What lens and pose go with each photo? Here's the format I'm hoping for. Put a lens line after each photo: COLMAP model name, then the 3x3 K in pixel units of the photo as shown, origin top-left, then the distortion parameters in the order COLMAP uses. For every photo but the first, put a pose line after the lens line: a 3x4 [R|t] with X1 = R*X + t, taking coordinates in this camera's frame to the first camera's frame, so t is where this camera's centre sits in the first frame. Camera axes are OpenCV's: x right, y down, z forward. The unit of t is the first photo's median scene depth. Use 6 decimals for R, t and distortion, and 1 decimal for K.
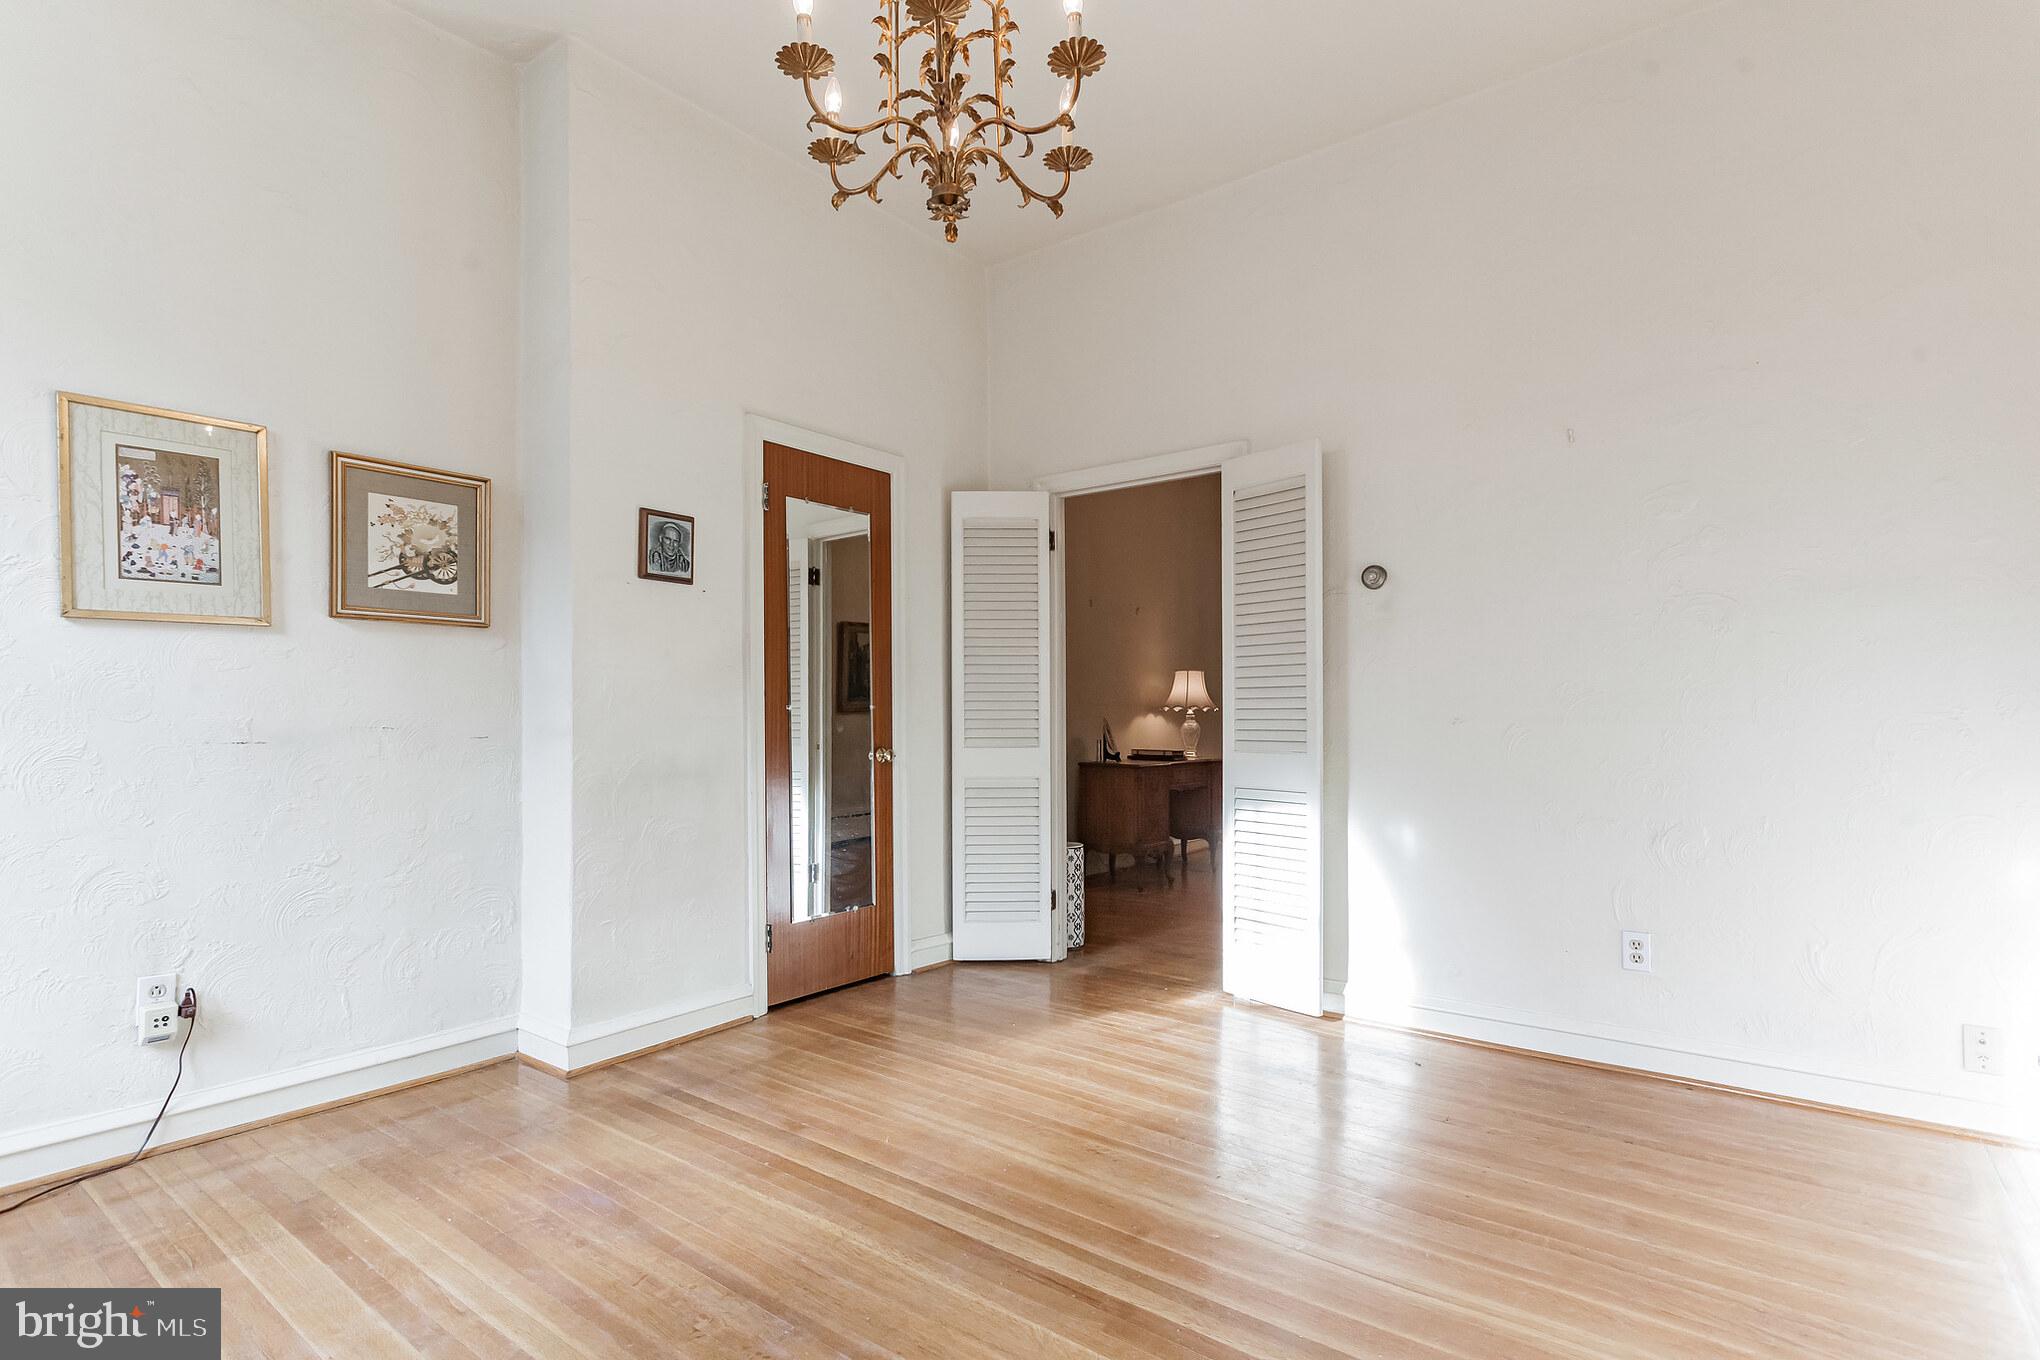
lens RADIAL K [[1009.6, 0, 999.5], [0, 1009.6, 699.8], [0, 0, 1]] dist [0.003715, 0.000913]
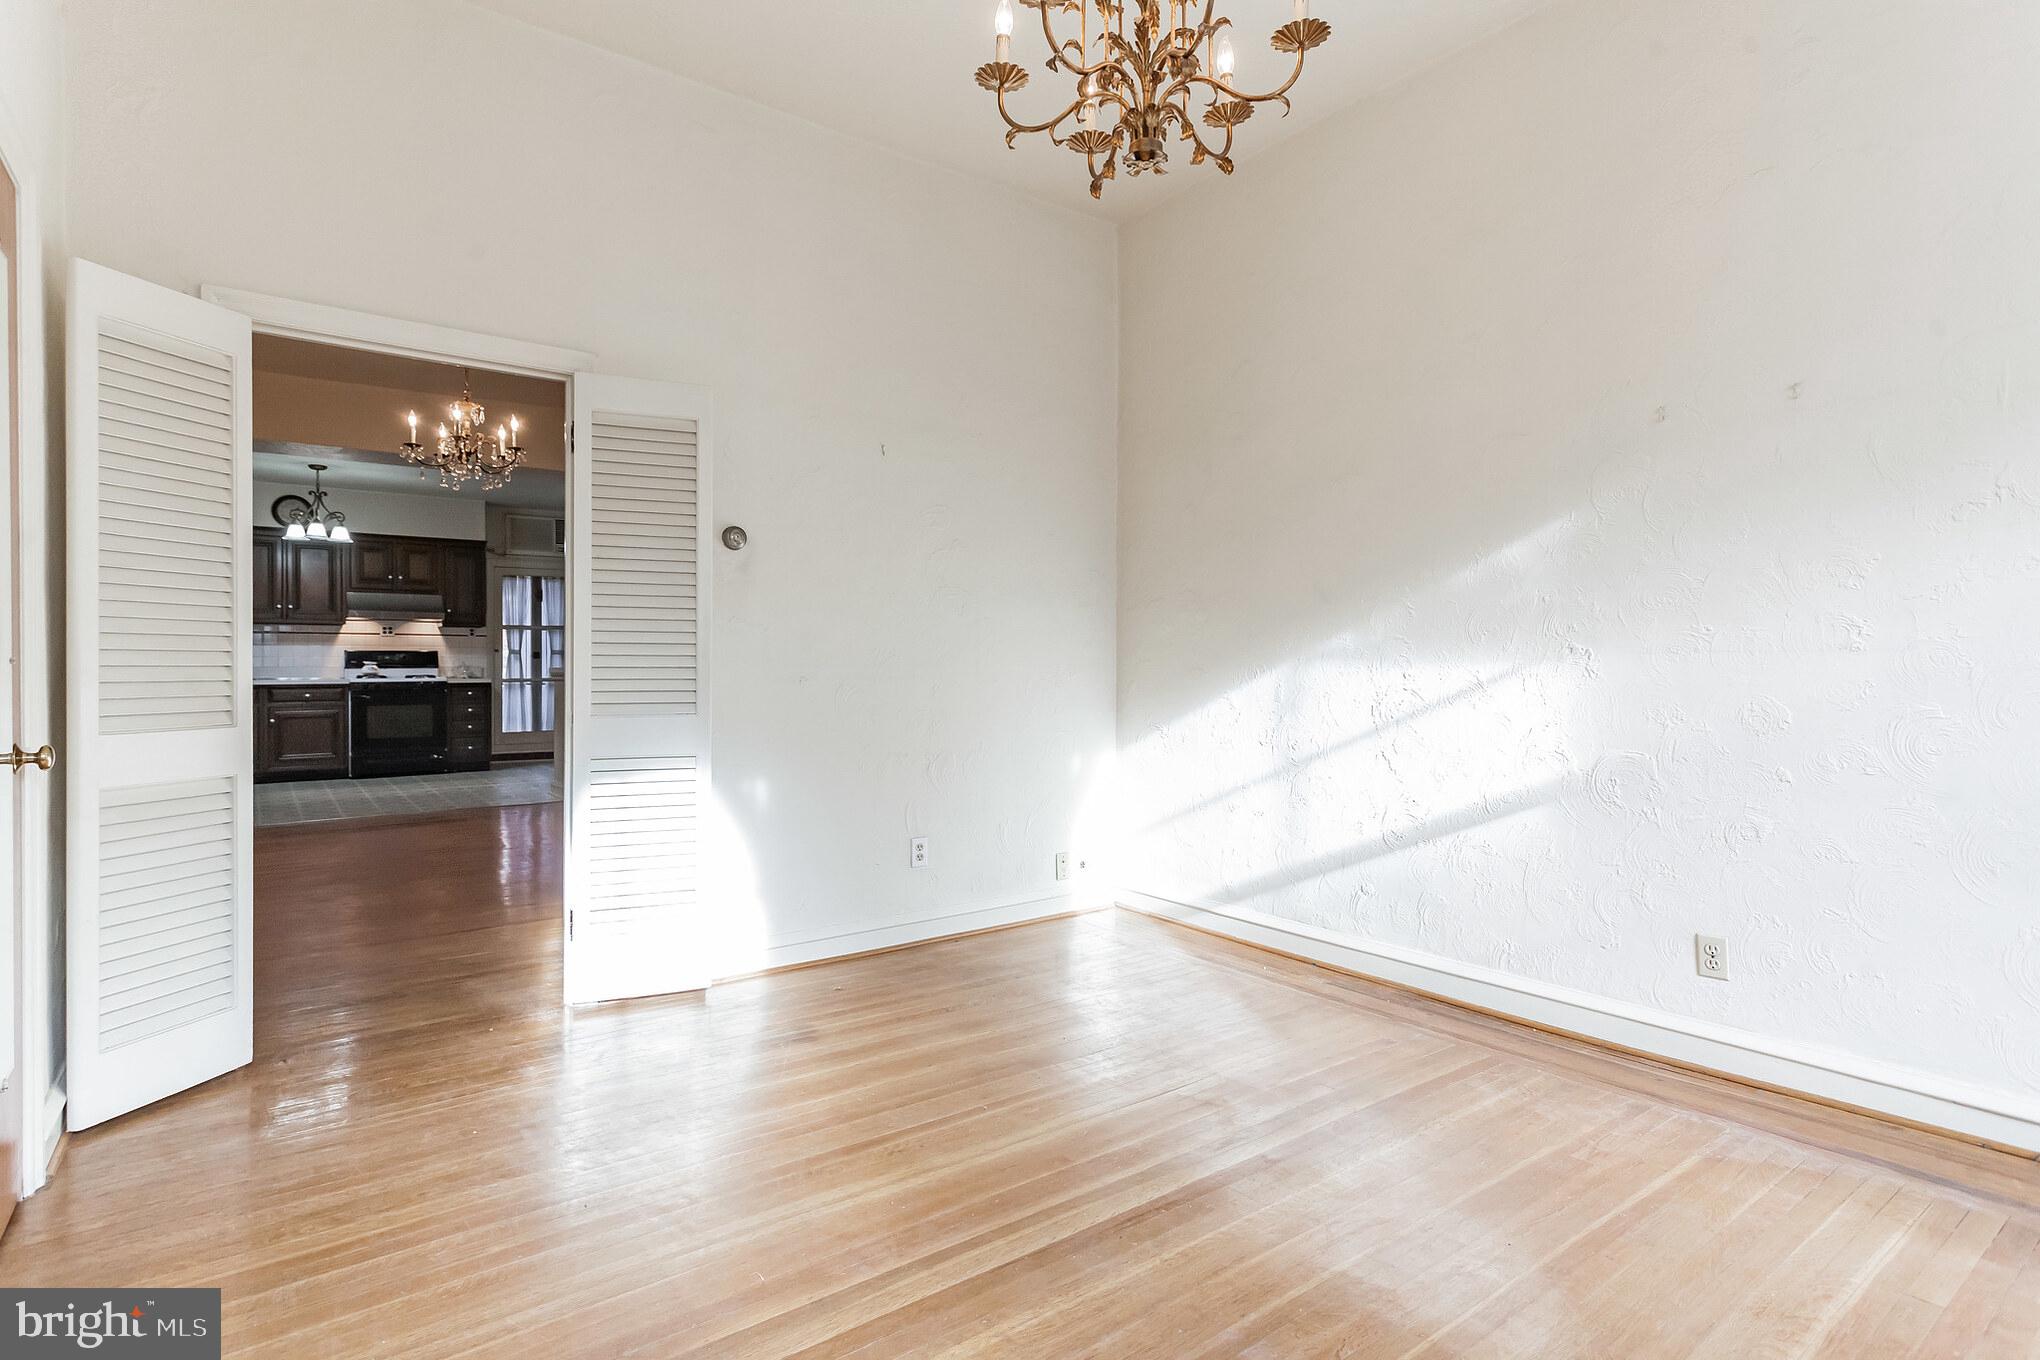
lens RADIAL K [[1017.1, 0, 1022.0], [0, 1017.1, 666.9], [0, 0, 1]] dist [0.004843, 0.000609]
pose [[0.251573, 0.003970, 0.967830, -0.564168], [-0.017777, 0.999842, 0.000519, 0.002130], [-0.967675, -0.017336, 0.251604, 0.481355]]
